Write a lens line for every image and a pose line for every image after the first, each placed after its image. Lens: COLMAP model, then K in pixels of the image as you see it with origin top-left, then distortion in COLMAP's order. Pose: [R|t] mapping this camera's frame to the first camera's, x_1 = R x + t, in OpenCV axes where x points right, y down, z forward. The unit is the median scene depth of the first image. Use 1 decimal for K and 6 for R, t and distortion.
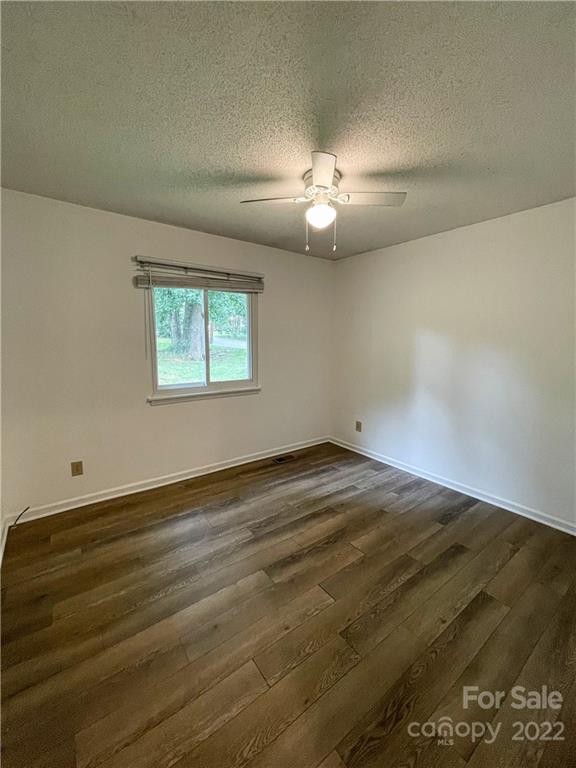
lens RADIAL K [[310.6, 0, 289.5], [0, 310.6, 384.5], [0, 0, 1]] dist [0.001880, -0.000148]
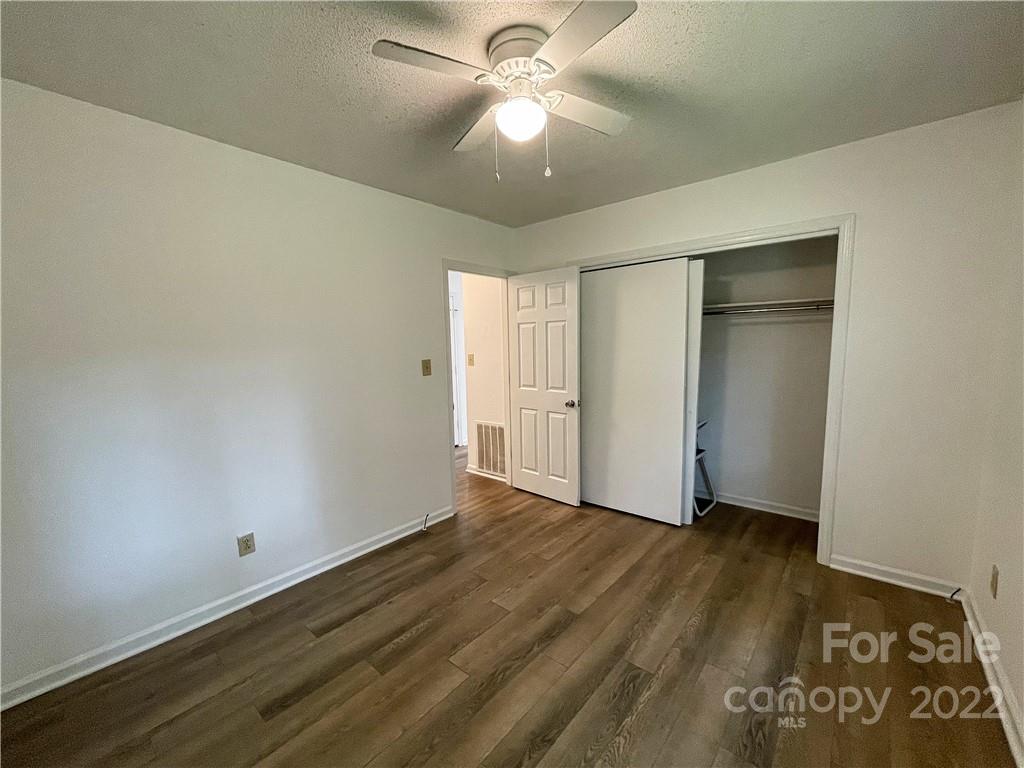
lens RADIAL K [[414.2, 0, 512.7], [0, 414.2, 385.1], [0, 0, 1]] dist [0.001880, -0.000148]
pose [[-0.977614, 0.034585, -0.207543, 0.277211], [-0.018852, 0.968033, 0.250114, -0.248809], [0.209559, 0.248428, -0.945711, 1.756983]]
